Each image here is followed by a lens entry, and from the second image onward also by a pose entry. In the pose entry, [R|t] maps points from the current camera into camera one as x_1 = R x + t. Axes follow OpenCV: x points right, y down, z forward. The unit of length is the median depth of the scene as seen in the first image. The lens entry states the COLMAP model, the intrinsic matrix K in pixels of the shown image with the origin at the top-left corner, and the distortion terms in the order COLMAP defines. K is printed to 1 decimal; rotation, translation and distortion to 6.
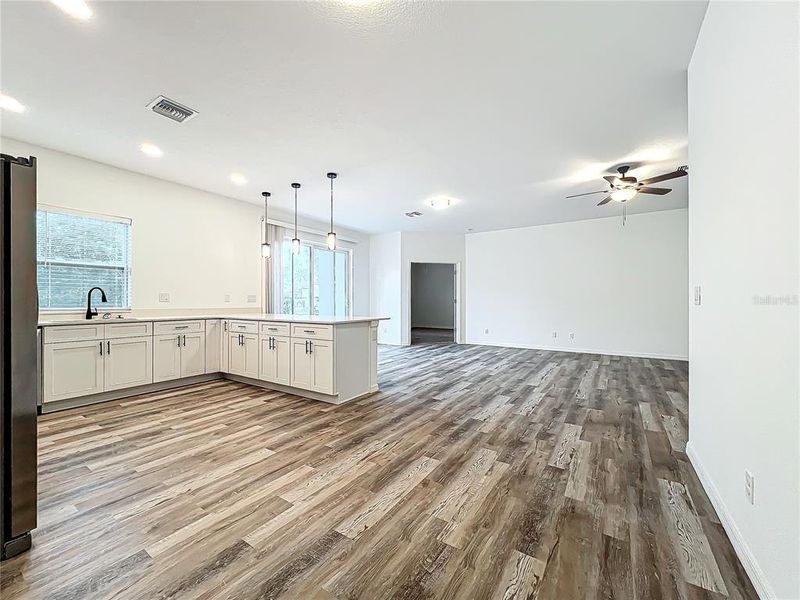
lens RADIAL K [[337.1, 0, 400.0], [0, 337.1, 300.0], [0, 0, 1]] dist [0.000226, 0.000204]
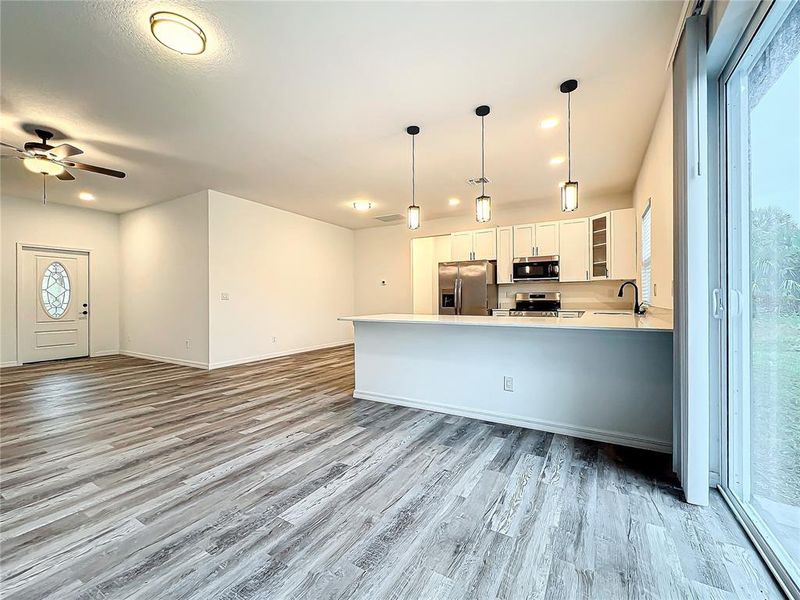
lens RADIAL K [[337.1, 0, 400.0], [0, 337.1, 300.0], [0, 0, 1]] dist [0.000226, 0.000204]
pose [[-0.998913, 0.006356, -0.046187, -0.151882], [0.006304, 0.999979, 0.001263, 0.010830], [0.046194, 0.000970, -0.998932, 1.952453]]
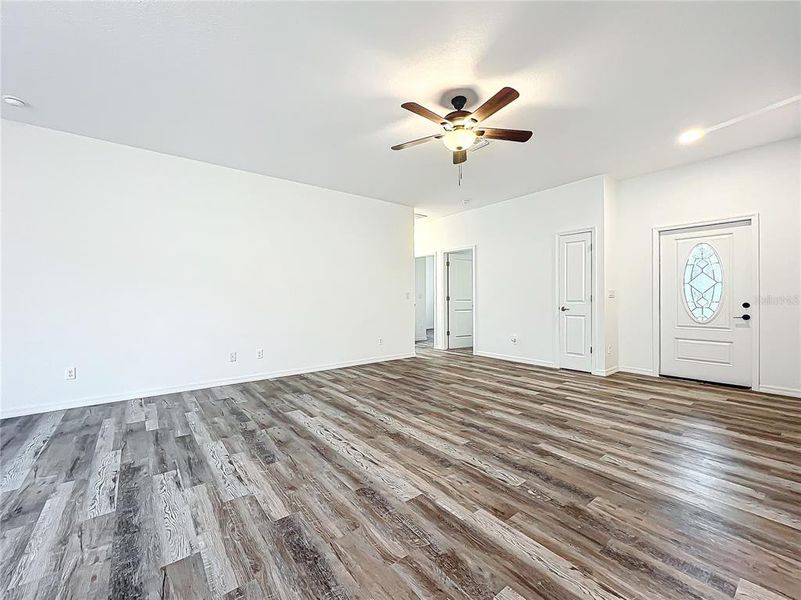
lens RADIAL K [[337.5, 0, 400.5], [0, 337.5, 300.0], [0, 0, 1]] dist [0.000226, 0.000204]
pose [[0.319218, -0.002342, 0.947678, -0.011940], [0.002948, 0.999995, 0.001479, 0.008059], [-0.947677, 0.002321, 0.319223, 0.958654]]
